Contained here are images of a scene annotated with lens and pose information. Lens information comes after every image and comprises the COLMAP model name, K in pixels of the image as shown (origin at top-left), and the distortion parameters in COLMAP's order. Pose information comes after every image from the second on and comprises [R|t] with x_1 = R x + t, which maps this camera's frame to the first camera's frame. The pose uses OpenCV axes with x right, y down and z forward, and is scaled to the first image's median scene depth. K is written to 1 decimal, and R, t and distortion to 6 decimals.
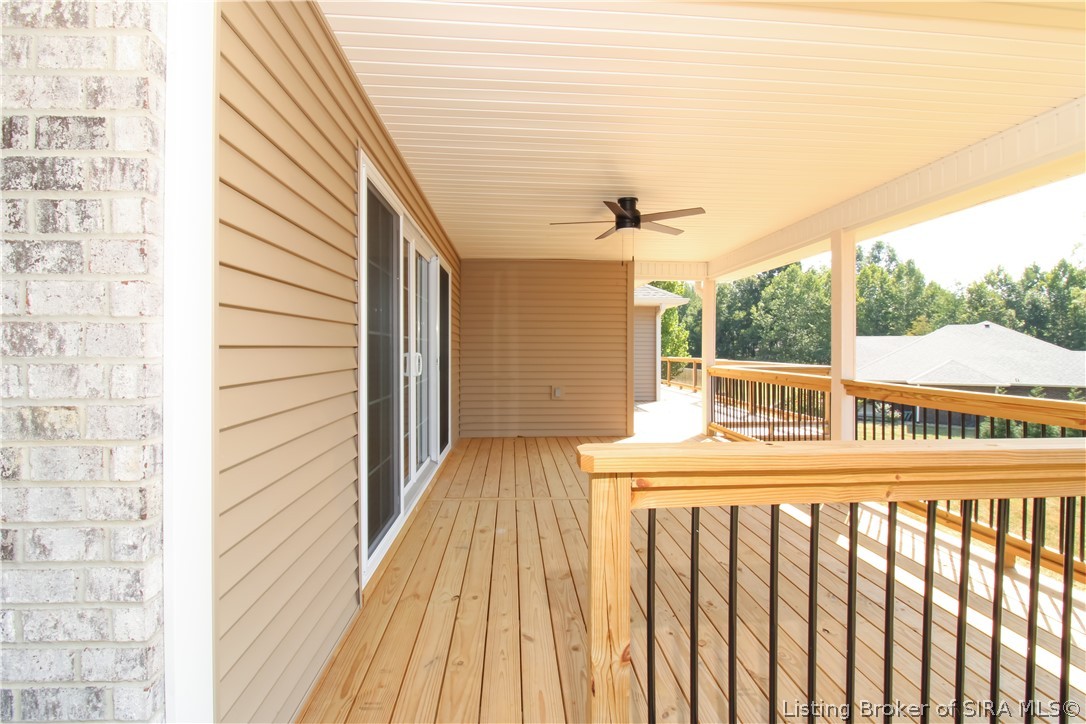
lens RADIAL K [[511.1, 0, 548.4], [0, 511.1, 351.9], [0, 0, 1]] dist [0.000577, -0.013344]
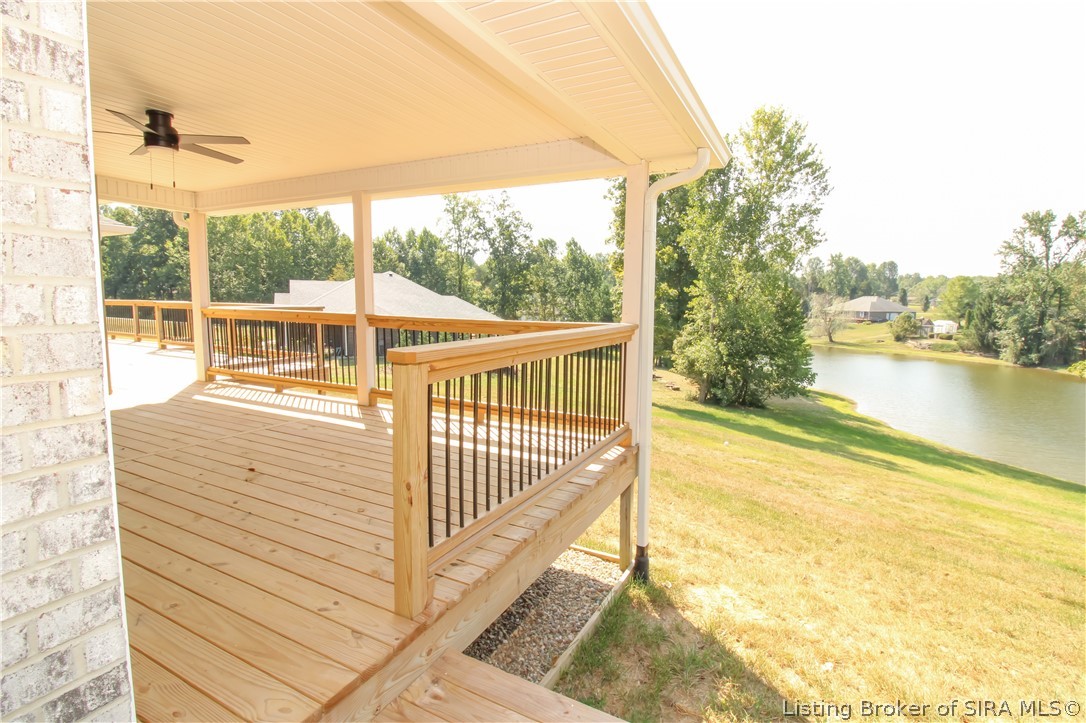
lens RADIAL K [[511.1, 0, 548.4], [0, 511.1, 351.4], [0, 0, 1]] dist [0.000577, -0.013344]
pose [[0.523193, -0.085483, 0.847916, -1.152748], [-0.008130, 0.994411, 0.105269, 0.038953], [-0.852175, -0.061969, 0.519574, -0.169165]]
